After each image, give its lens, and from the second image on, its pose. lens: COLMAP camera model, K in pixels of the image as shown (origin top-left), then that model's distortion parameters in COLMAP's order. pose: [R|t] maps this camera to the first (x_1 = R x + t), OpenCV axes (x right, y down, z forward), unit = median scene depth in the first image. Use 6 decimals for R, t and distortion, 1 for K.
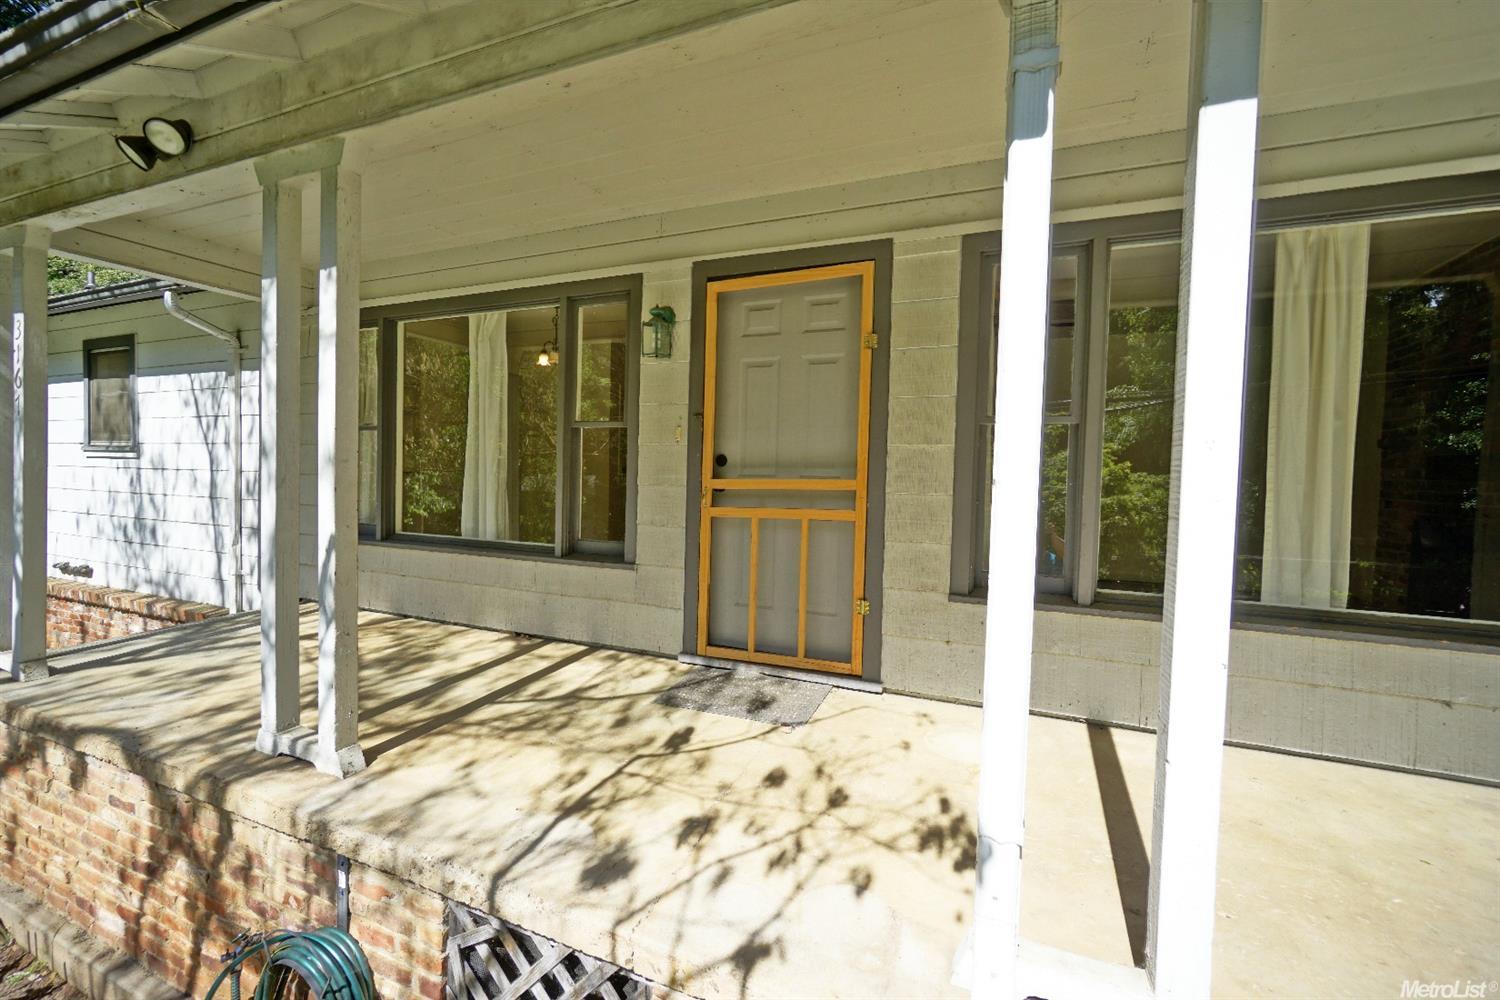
lens RADIAL K [[649.3, 0, 748.4], [0, 649.3, 495.8], [0, 0, 1]] dist [-0.007914, 0.003235]
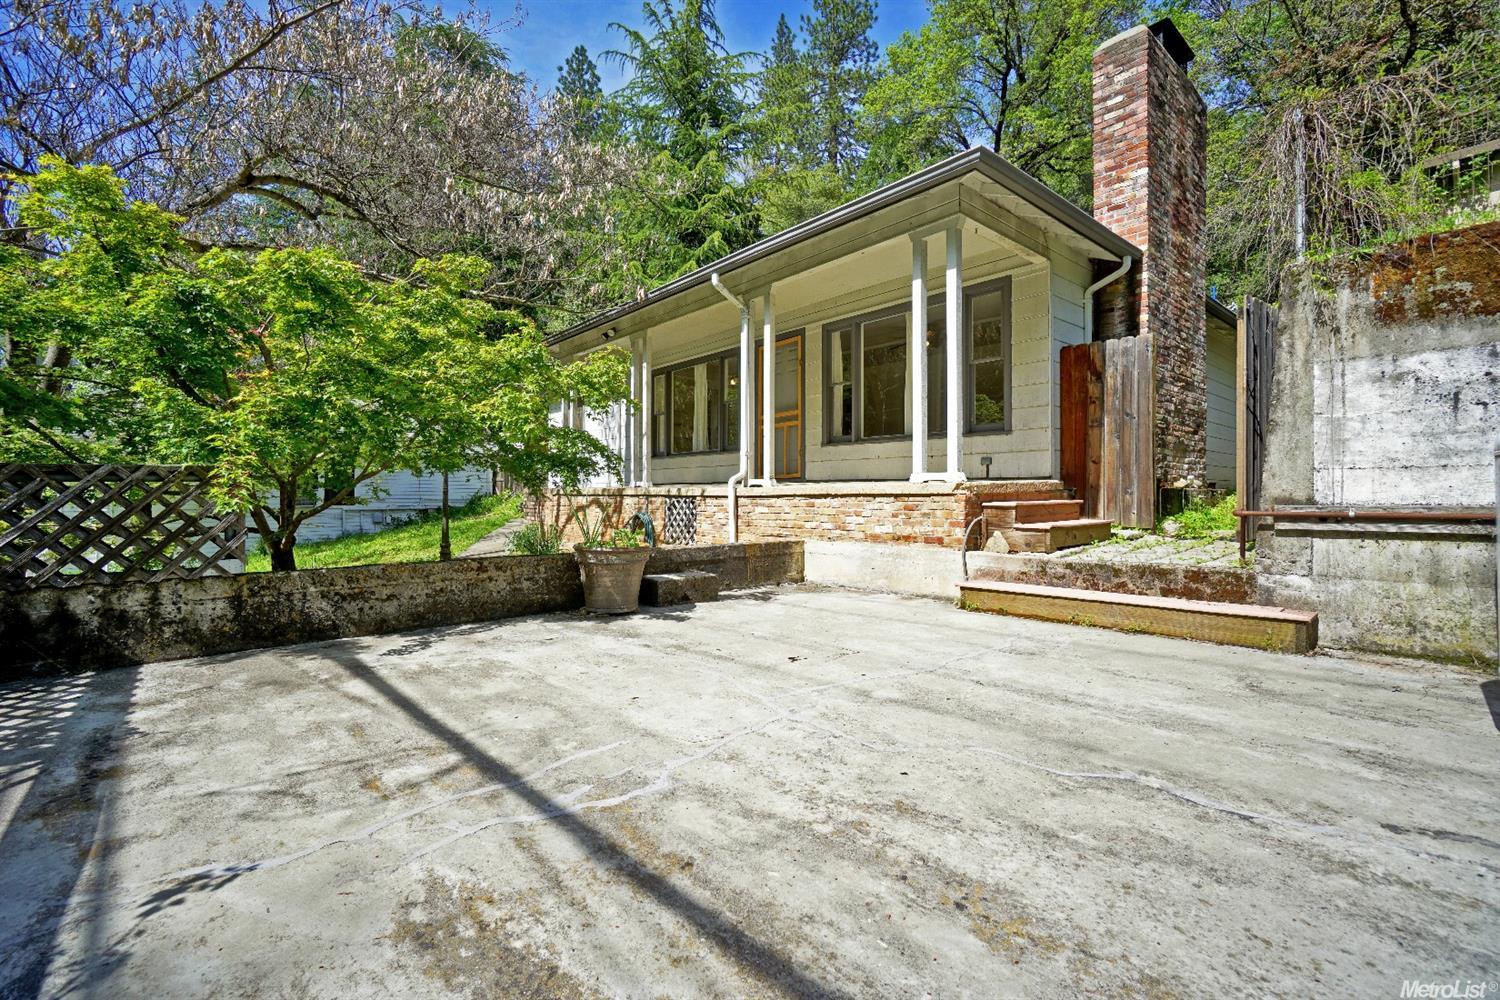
lens RADIAL K [[649.3, 0, 751.5], [0, 649.3, 489.0], [0, 0, 1]] dist [-0.007914, 0.003235]
pose [[0.901328, -0.025064, -0.432412, 1.140485], [0.005253, 0.998883, -0.046950, 0.431581], [0.433106, 0.040045, 0.900453, -1.577042]]
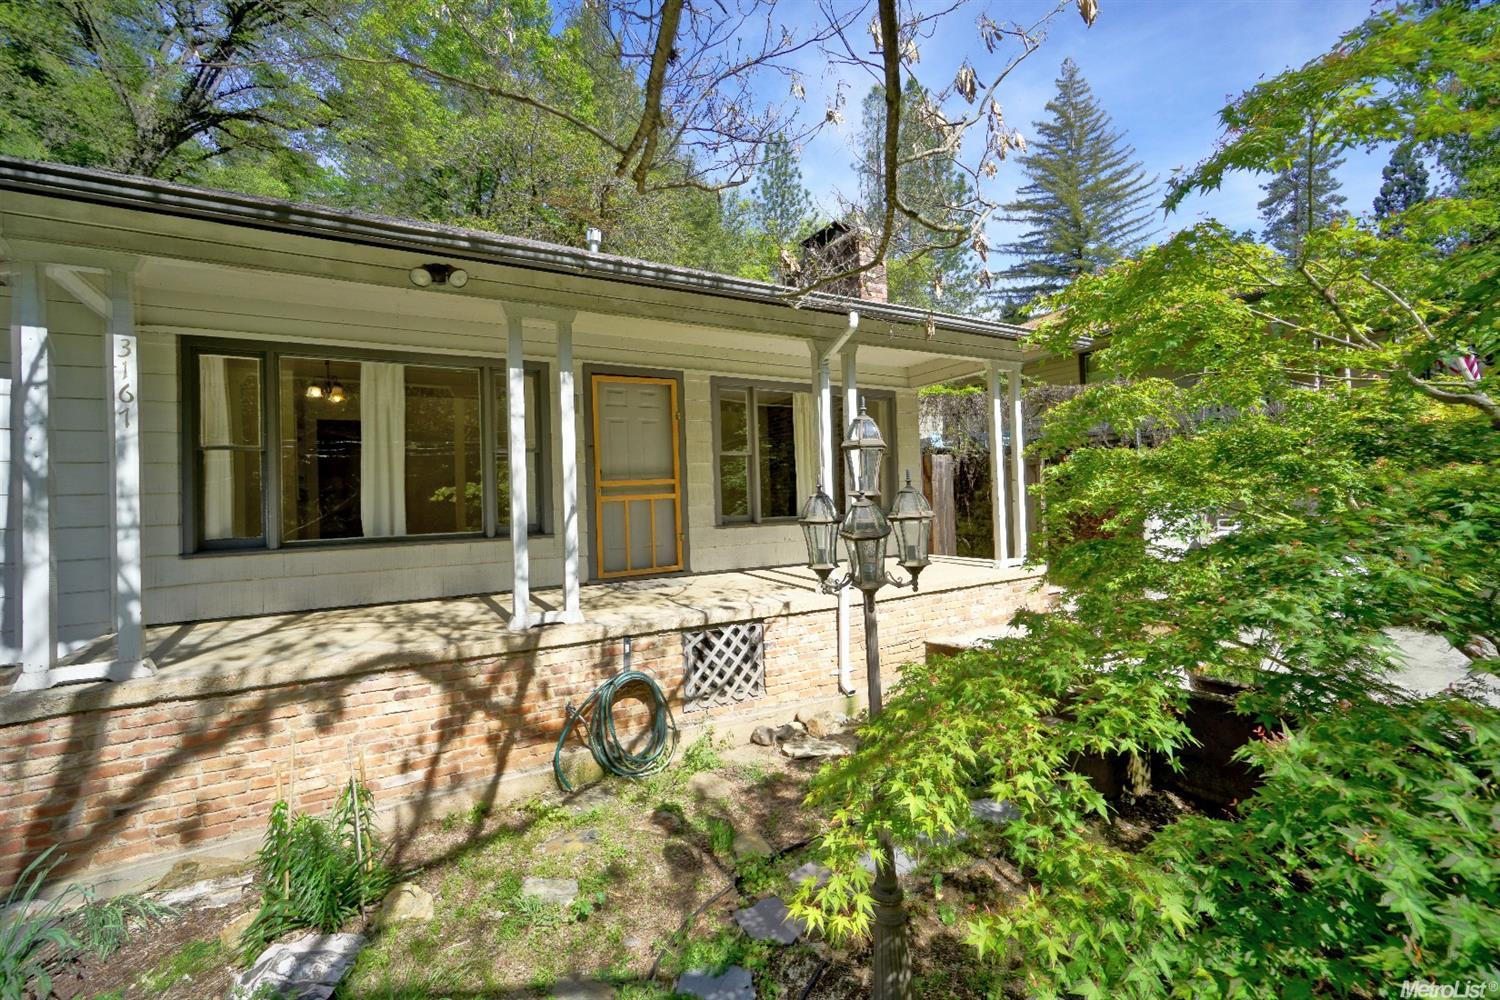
lens RADIAL K [[649.3, 0, 763.0], [0, 649.3, 488.7], [0, 0, 1]] dist [-0.007914, 0.003235]
pose [[0.572255, -0.023043, 0.819752, -1.318485], [0.079983, 0.996408, -0.027826, 0.083161], [-0.816166, 0.081490, 0.572042, -0.428761]]
